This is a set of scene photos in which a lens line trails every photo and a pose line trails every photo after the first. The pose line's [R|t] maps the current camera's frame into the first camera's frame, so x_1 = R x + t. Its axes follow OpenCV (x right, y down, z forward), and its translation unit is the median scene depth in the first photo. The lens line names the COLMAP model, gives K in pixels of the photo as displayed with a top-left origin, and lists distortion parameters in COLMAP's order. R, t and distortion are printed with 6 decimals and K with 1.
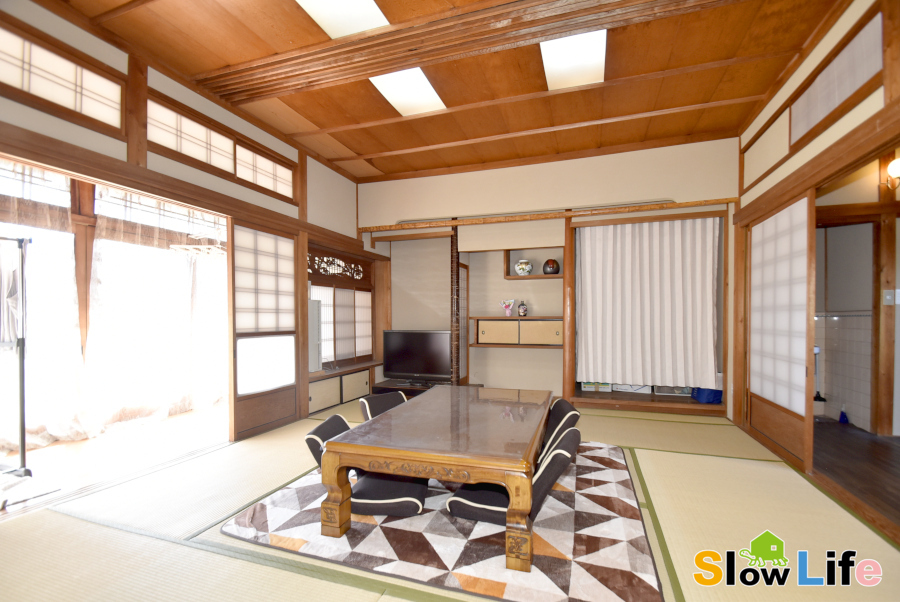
lens RADIAL K [[405.0, 0, 453.7], [0, 405.0, 318.6], [0, 0, 1]] dist [0.000113, 0.000001]
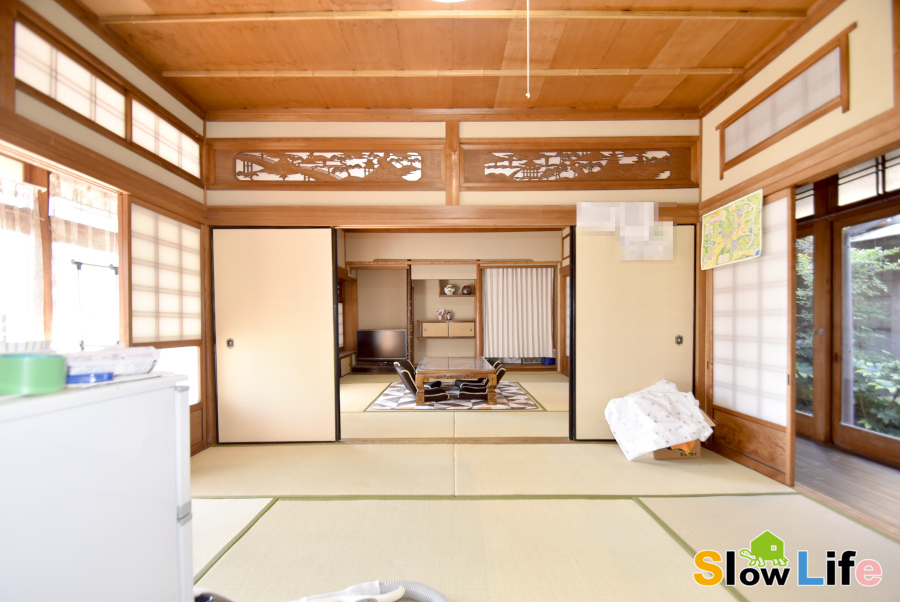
lens RADIAL K [[405.0, 0, 453.7], [0, 405.0, 318.6], [0, 0, 1]] dist [0.000113, 0.000001]
pose [[0.949774, -0.006649, 0.312867, -0.349651], [0.006003, 0.999977, 0.003028, -0.016141], [-0.312880, -0.000998, 0.949792, -0.595288]]
